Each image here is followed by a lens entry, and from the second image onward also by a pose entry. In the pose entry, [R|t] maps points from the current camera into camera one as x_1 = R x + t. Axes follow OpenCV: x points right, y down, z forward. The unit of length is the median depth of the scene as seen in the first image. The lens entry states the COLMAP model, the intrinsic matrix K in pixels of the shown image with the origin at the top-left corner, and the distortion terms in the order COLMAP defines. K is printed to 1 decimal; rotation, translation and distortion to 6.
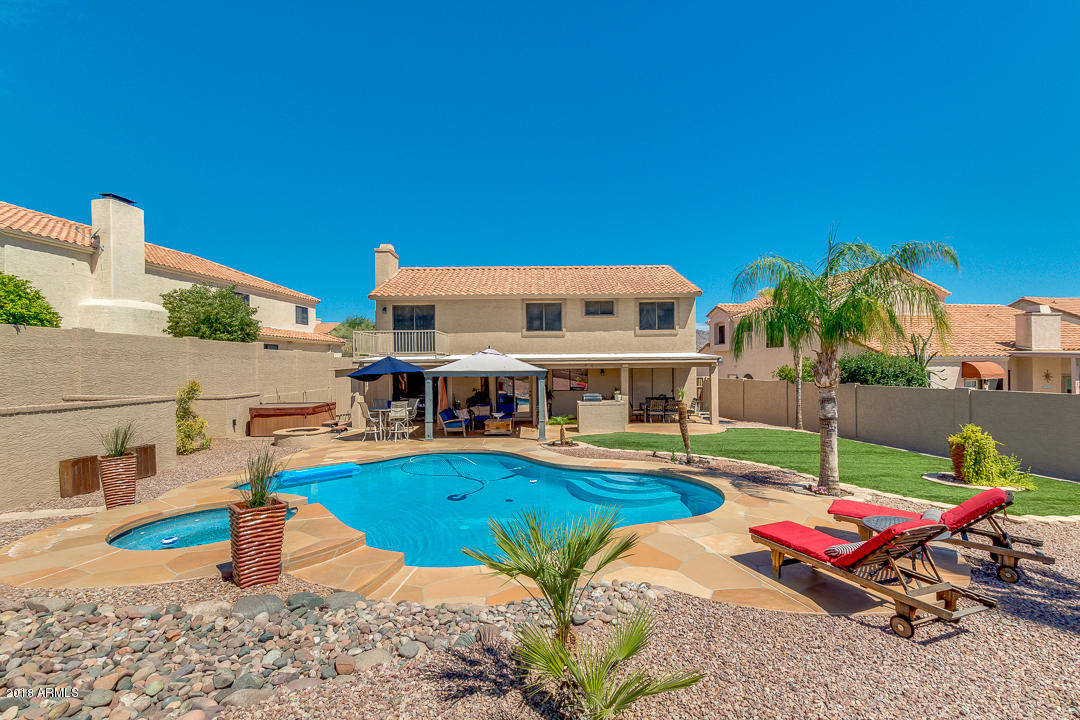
lens RADIAL K [[496.8, 0, 539.9], [0, 496.8, 364.2], [0, 0, 1]] dist [0.002671, -0.000440]
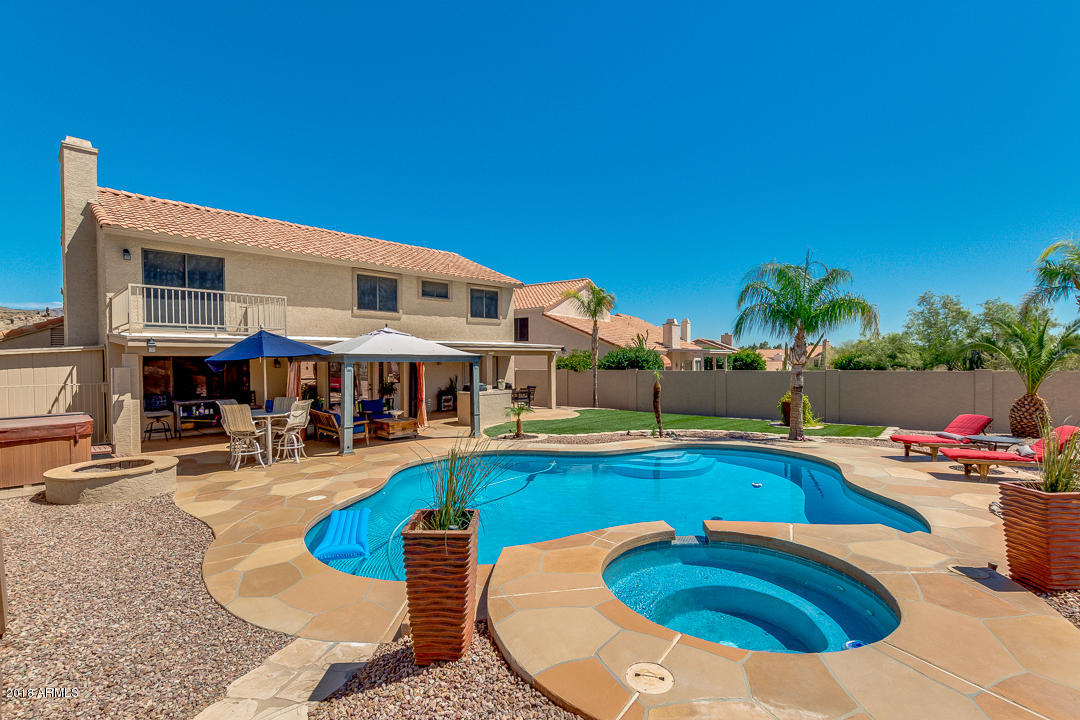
lens RADIAL K [[496.8, 0, 541.2], [0, 496.8, 368.3], [0, 0, 1]] dist [0.002671, -0.000440]
pose [[0.686347, -0.006955, 0.727241, -0.406797], [-0.007417, 0.999835, 0.016562, 0.013491], [-0.727237, -0.016761, 0.686182, 0.236738]]
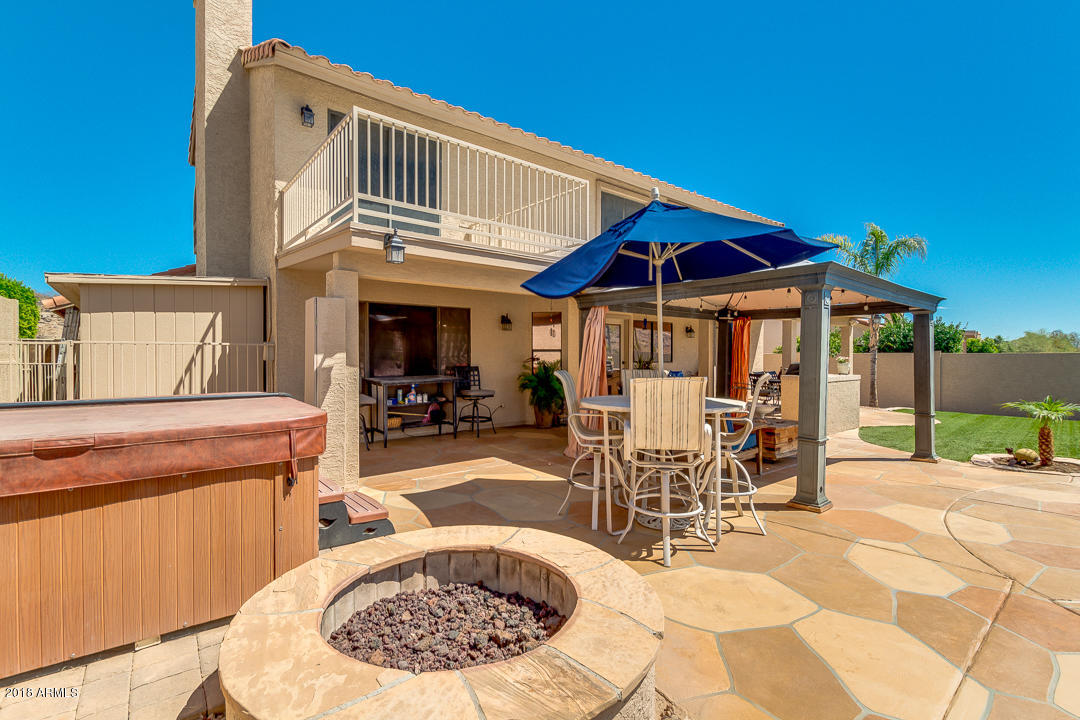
lens RADIAL K [[496.8, 0, 540.8], [0, 496.8, 354.5], [0, 0, 1]] dist [0.002671, -0.000440]
pose [[0.767472, 0.017293, 0.640849, -0.404340], [-0.018755, 0.999814, -0.004518, 0.049999], [-0.640808, -0.008552, 0.767654, 0.646002]]
